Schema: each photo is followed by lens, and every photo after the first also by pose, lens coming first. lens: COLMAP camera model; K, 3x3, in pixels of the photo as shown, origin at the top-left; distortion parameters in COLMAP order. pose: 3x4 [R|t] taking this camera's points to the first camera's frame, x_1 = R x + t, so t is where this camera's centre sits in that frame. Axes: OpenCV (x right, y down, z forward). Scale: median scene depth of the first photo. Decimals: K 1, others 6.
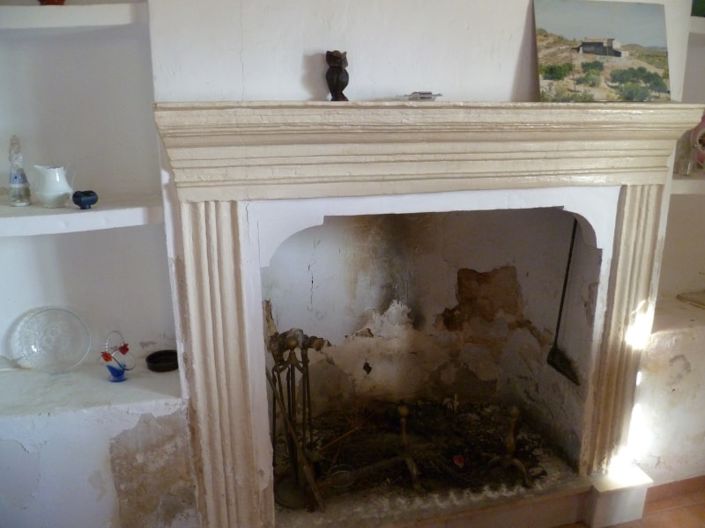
lens RADIAL K [[582.6, 0, 353.6], [0, 582.6, 263.5], [0, 0, 1]] dist [-0.074788, 0.008744]
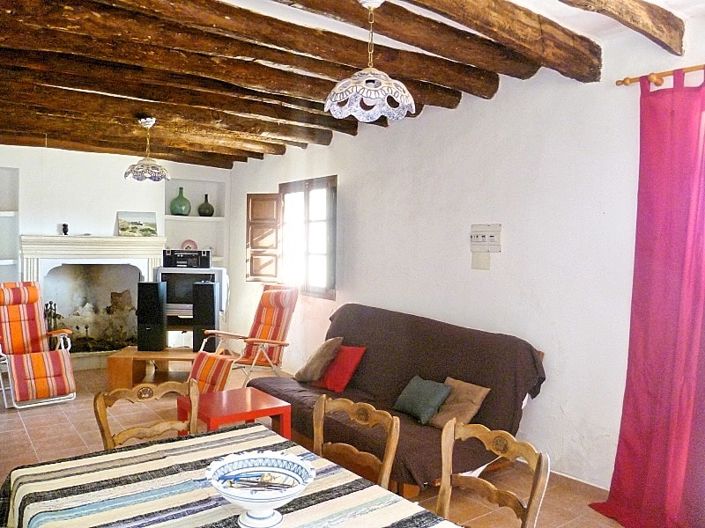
lens RADIAL K [[582.6, 0, 351.7], [0, 582.6, 262.8], [0, 0, 1]] dist [-0.074788, 0.008744]
pose [[0.915366, 0.004148, 0.402602, 0.183795], [0.094398, 0.969864, -0.224617, 0.944225], [-0.391401, 0.243611, 0.887389, -3.124661]]
